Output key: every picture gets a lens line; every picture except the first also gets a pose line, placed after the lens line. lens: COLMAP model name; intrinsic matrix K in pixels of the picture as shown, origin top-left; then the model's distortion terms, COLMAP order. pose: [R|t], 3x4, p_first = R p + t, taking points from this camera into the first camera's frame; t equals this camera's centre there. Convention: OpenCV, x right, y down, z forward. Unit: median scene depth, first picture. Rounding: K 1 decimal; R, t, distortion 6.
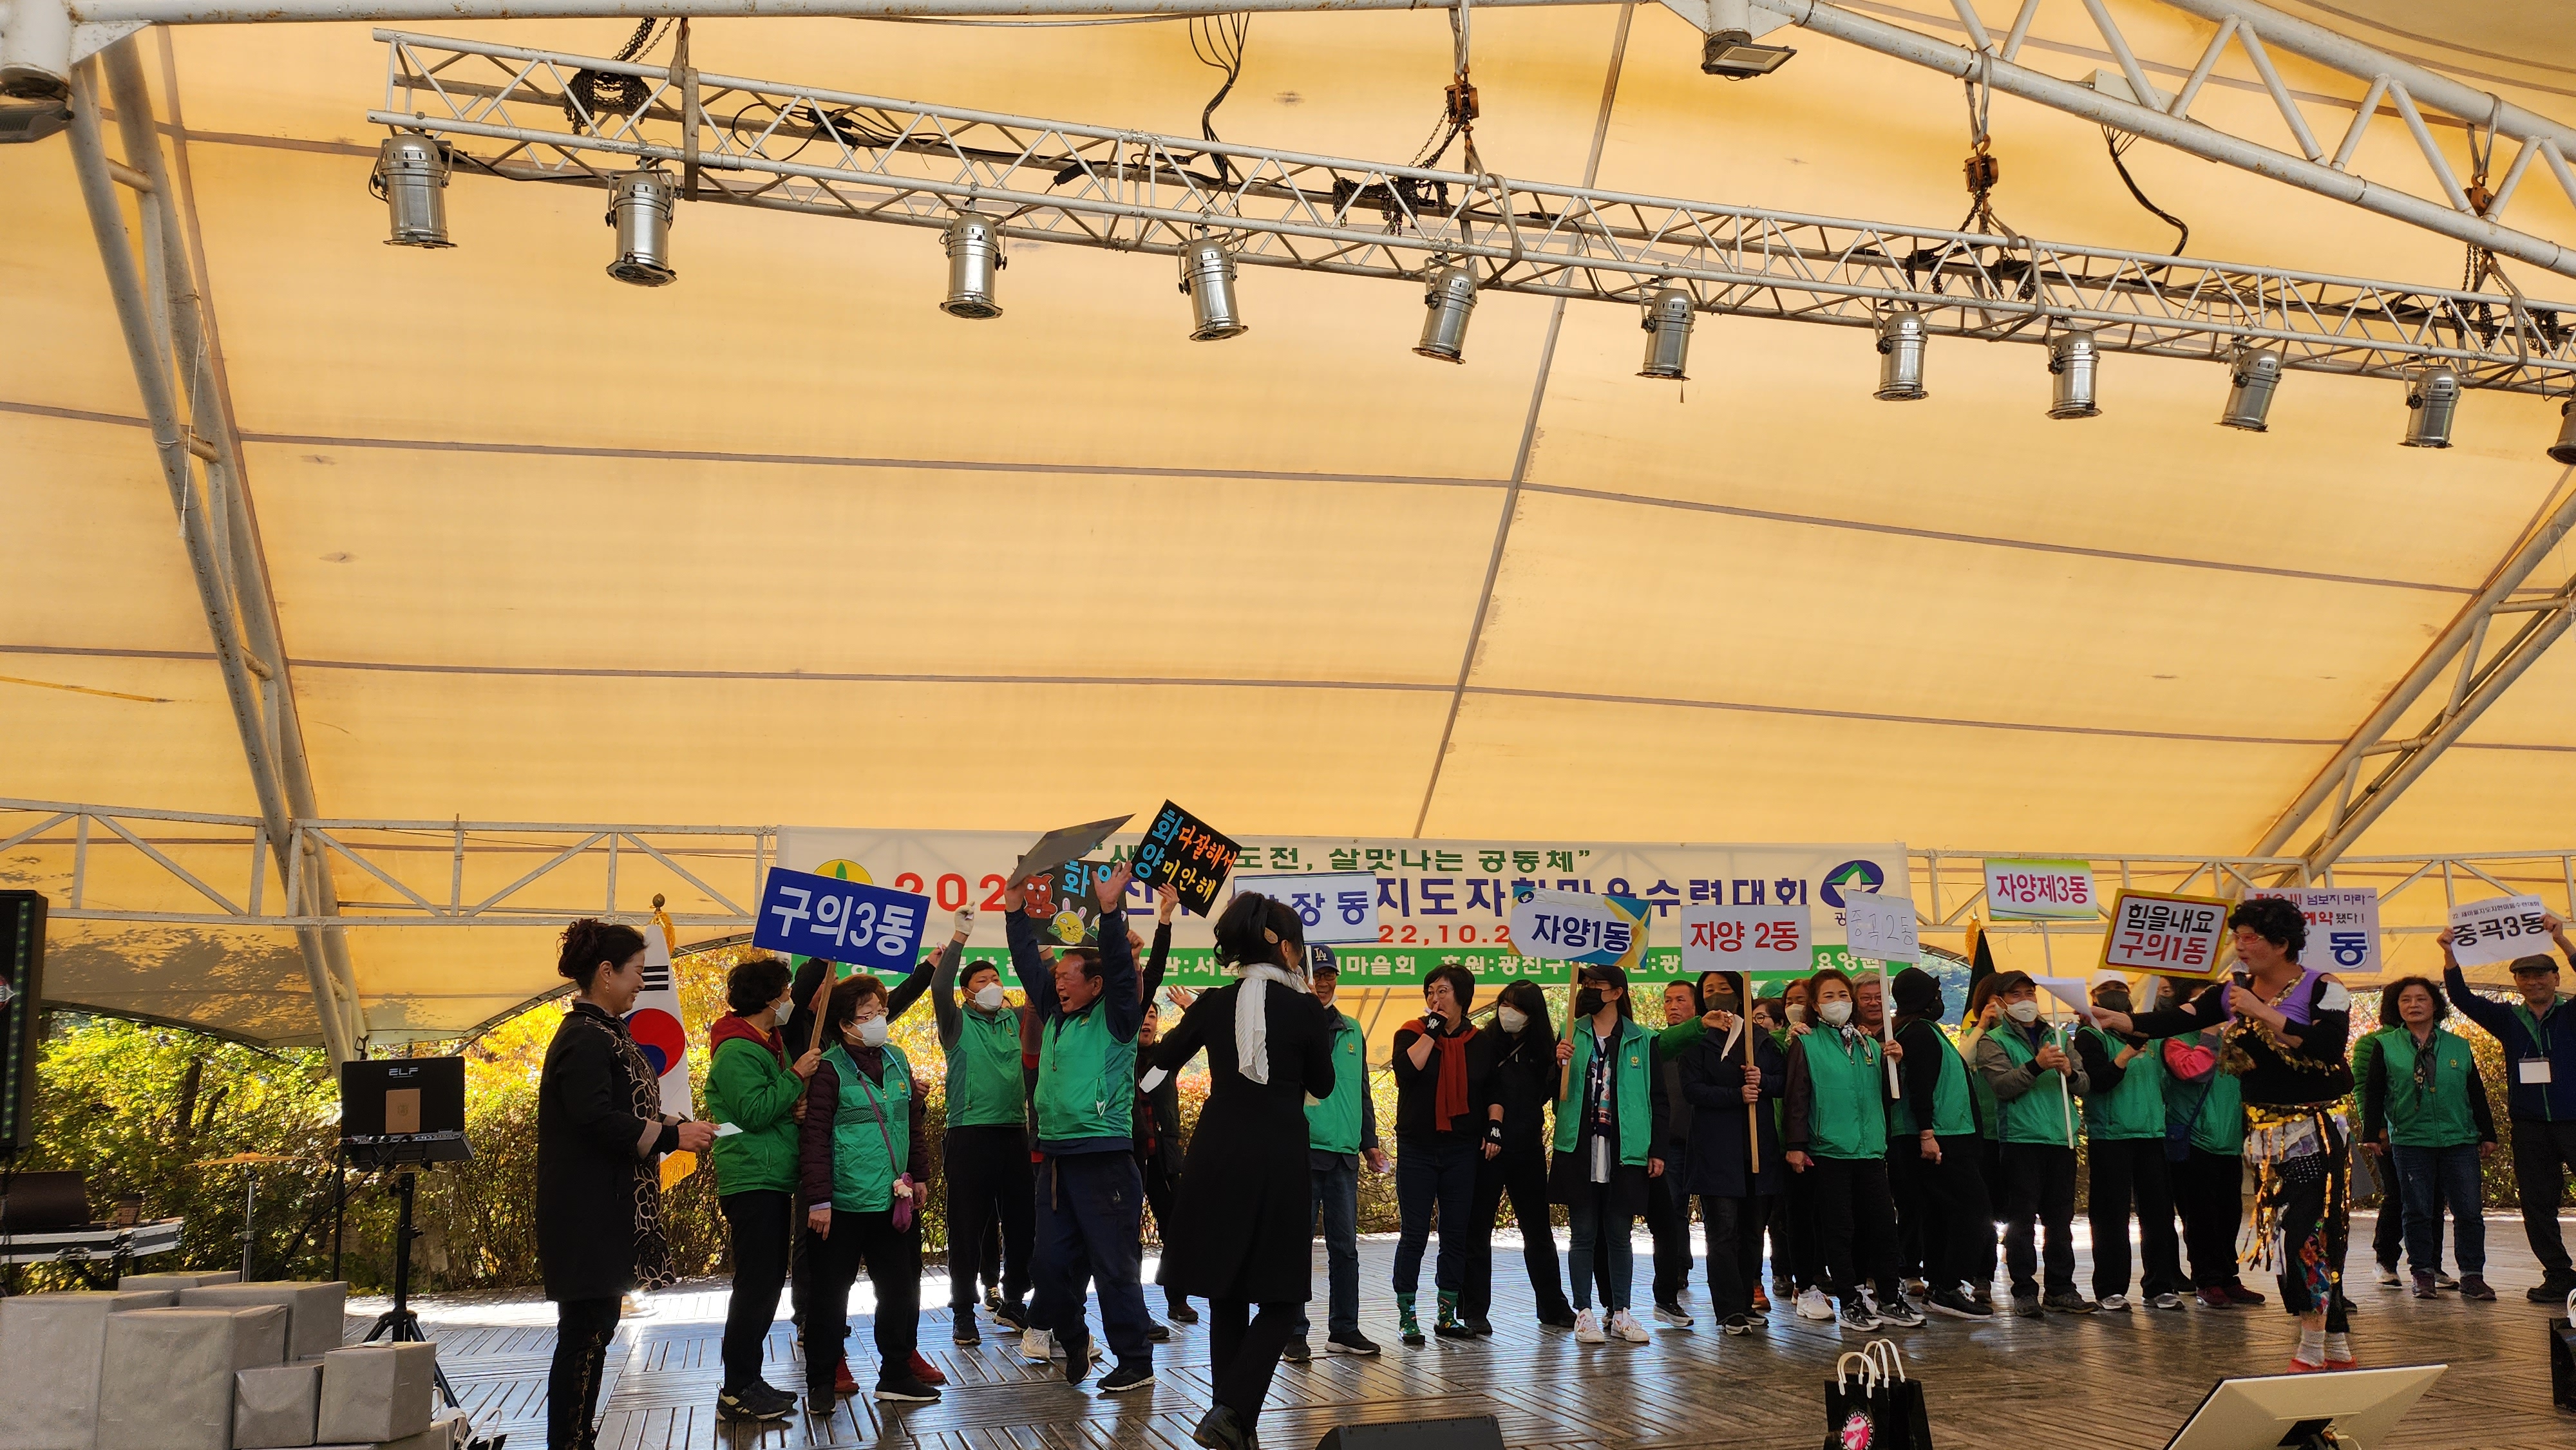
lens RADIAL K [[1781.2, 0, 1282.2], [0, 1781.2, 758.4], [0, 0, 1]] dist [0.100510, -0.101744]
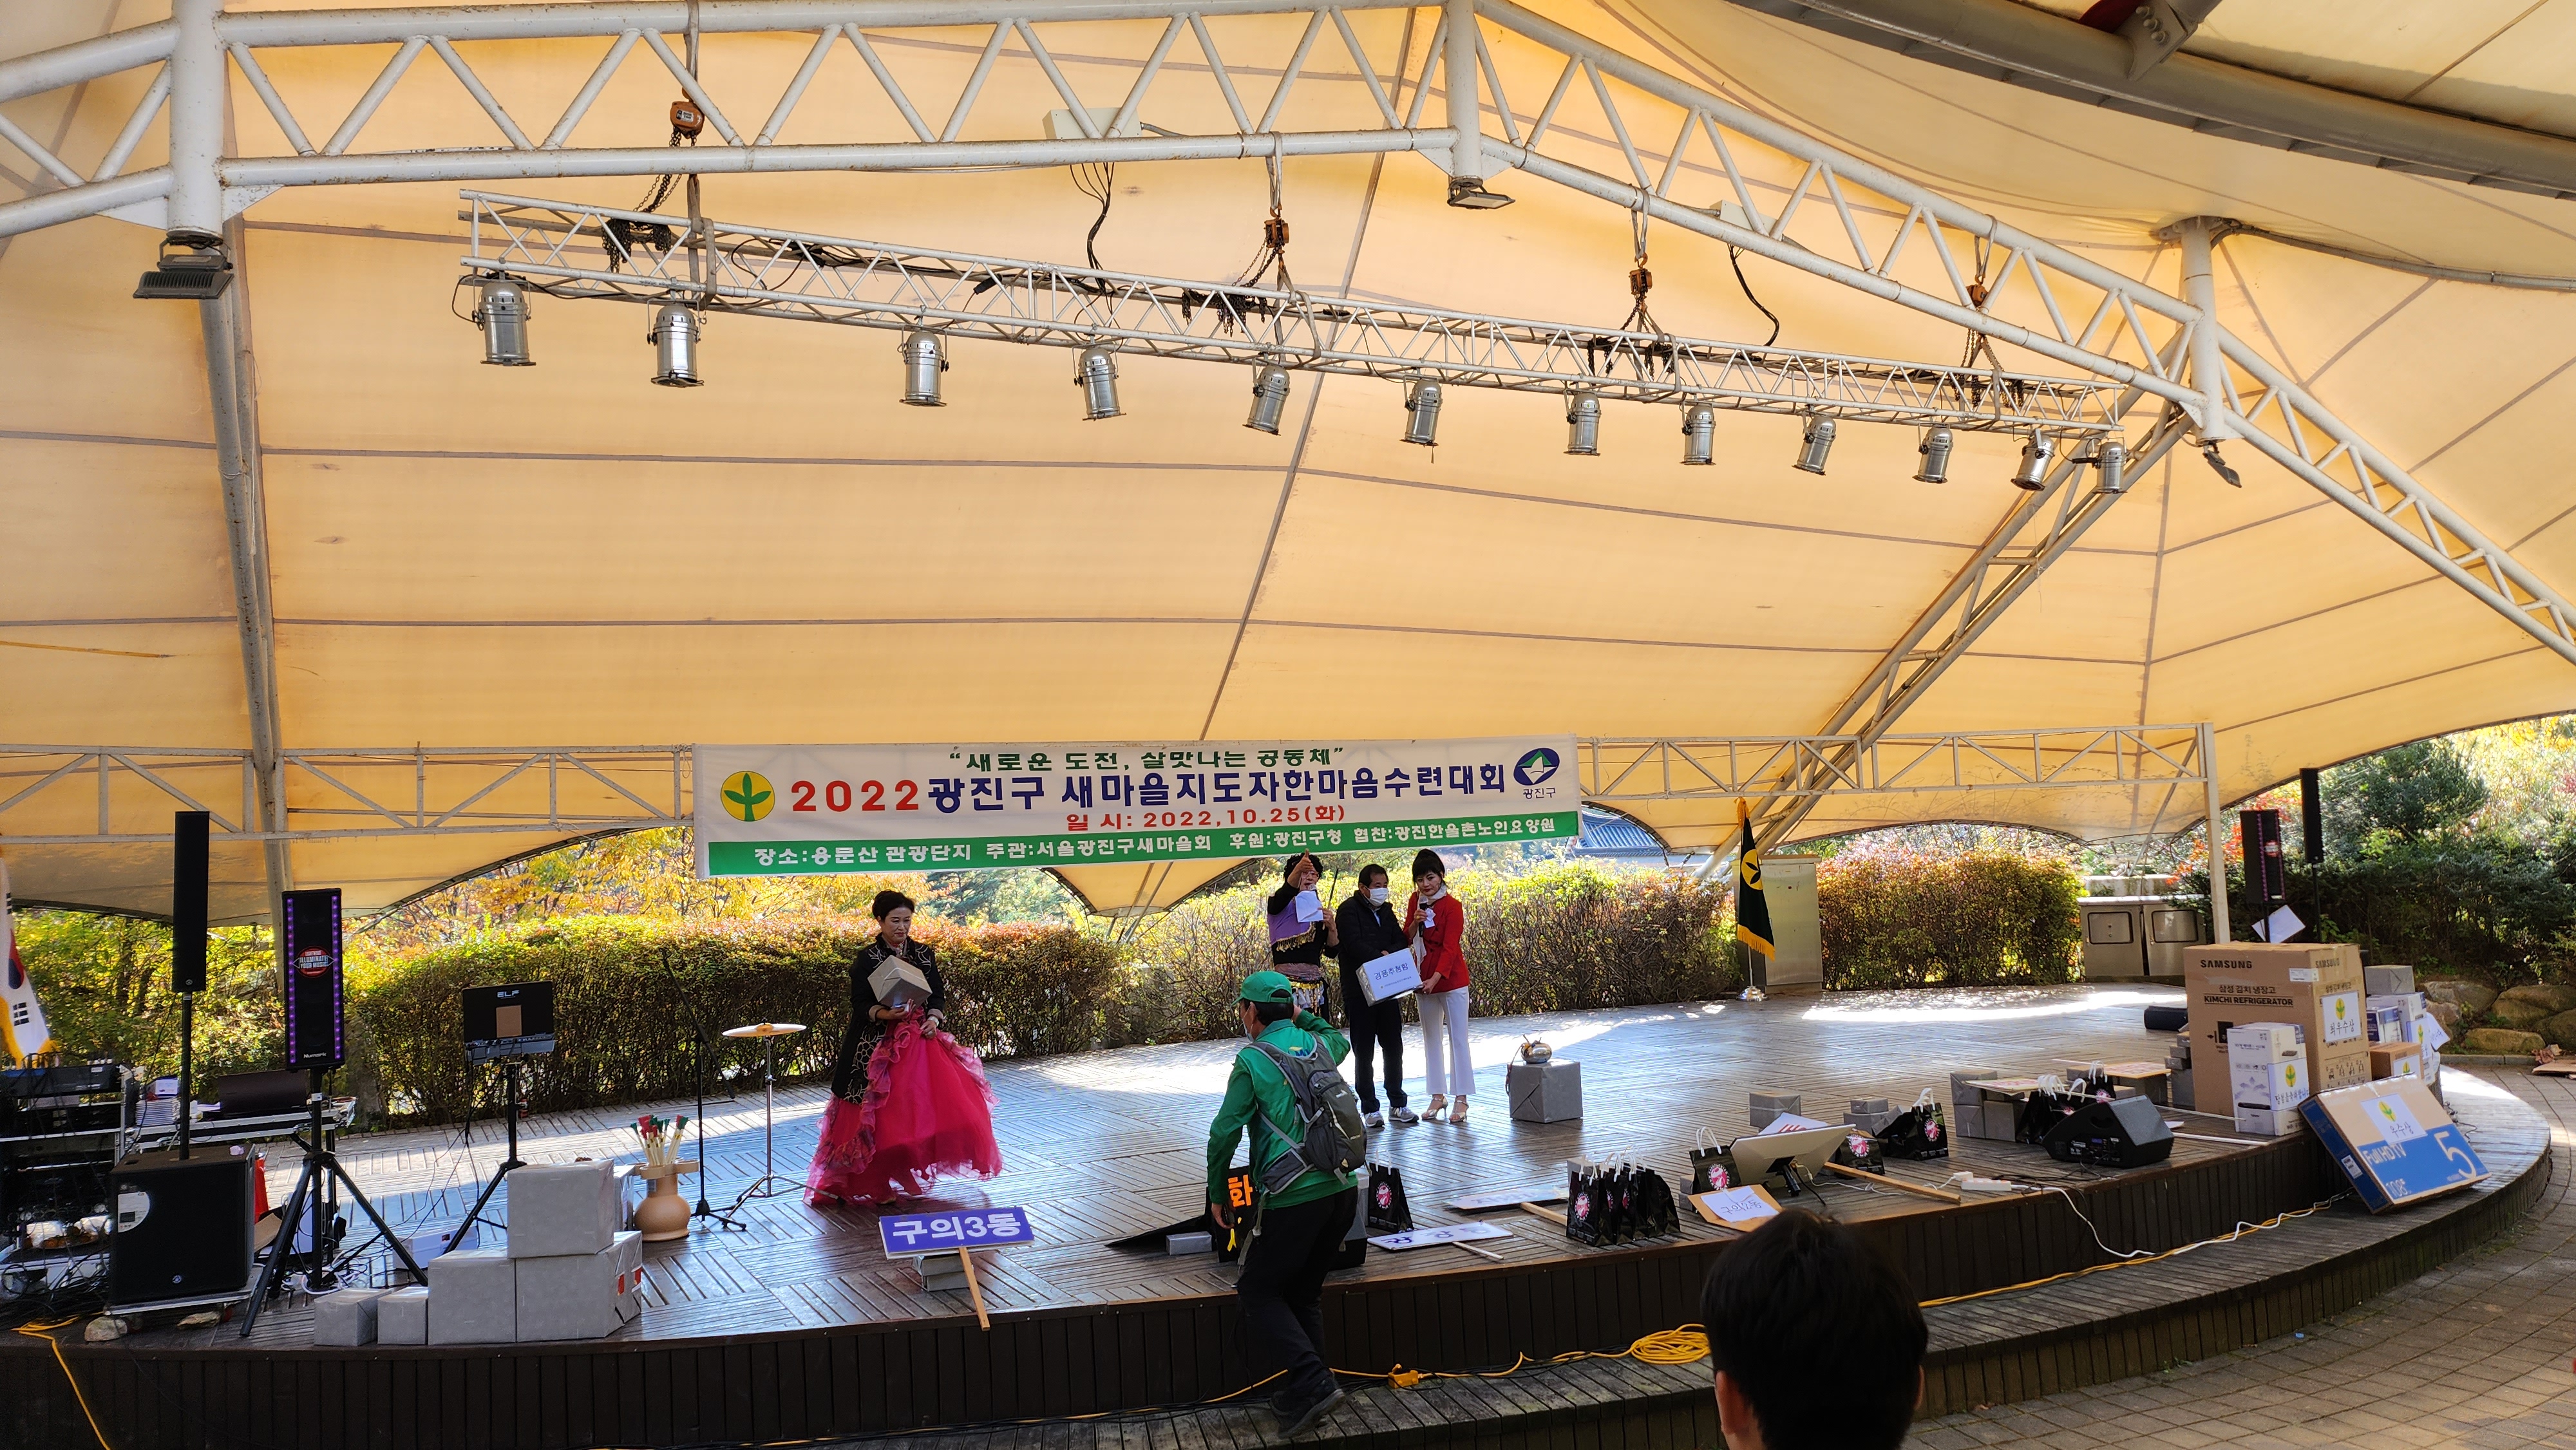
lens RADIAL K [[1788.4, 0, 1328.0], [0, 1788.4, 723.4], [0, 0, 1]] dist [0.092212, -0.093917]
pose [[0.980896, -0.007047, 0.194405, -0.111029], [-0.012794, 0.994843, 0.100615, -0.120476], [-0.194111, -0.101181, 0.975748, -0.308961]]
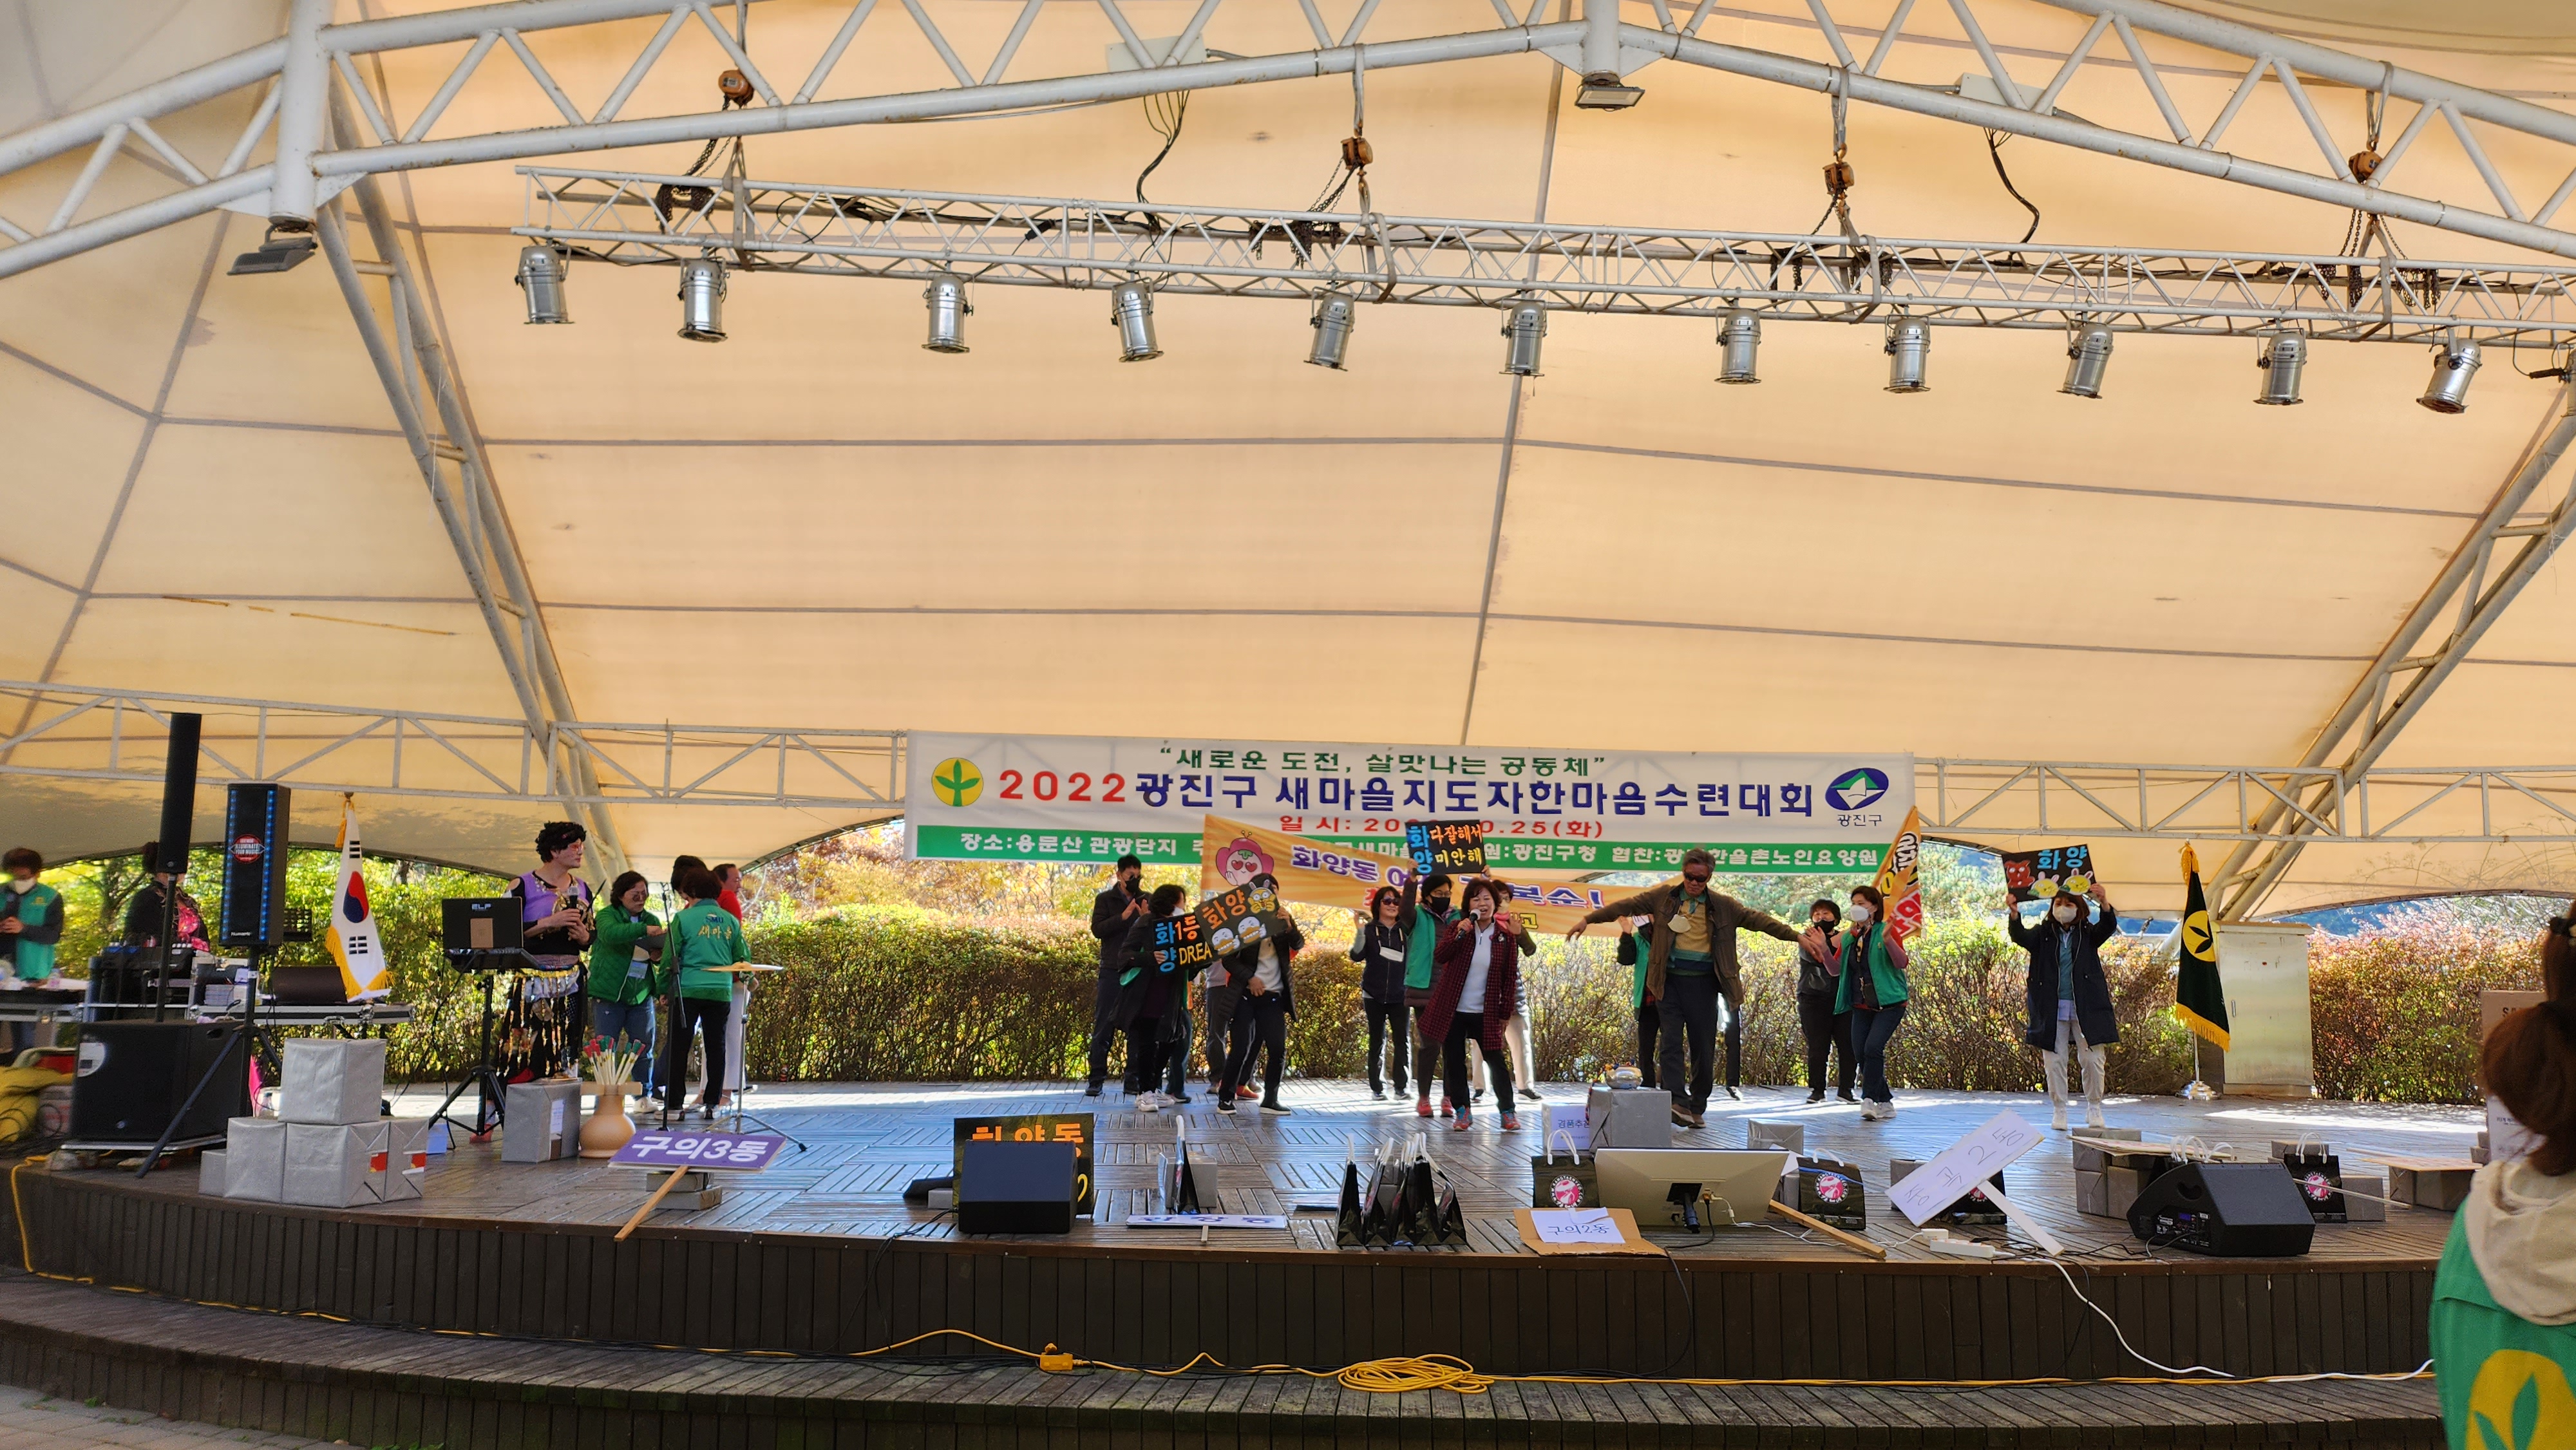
lens RADIAL K [[1805.7, 0, 1336.1], [0, 1805.7, 754.5], [0, 0, 1]] dist [0.094757, -0.104683]
pose [[0.981949, 0.011853, -0.188775, 0.287202], [0.000045, 0.998020, 0.062900, -0.029677], [0.189147, -0.061773, 0.980004, -0.212538]]
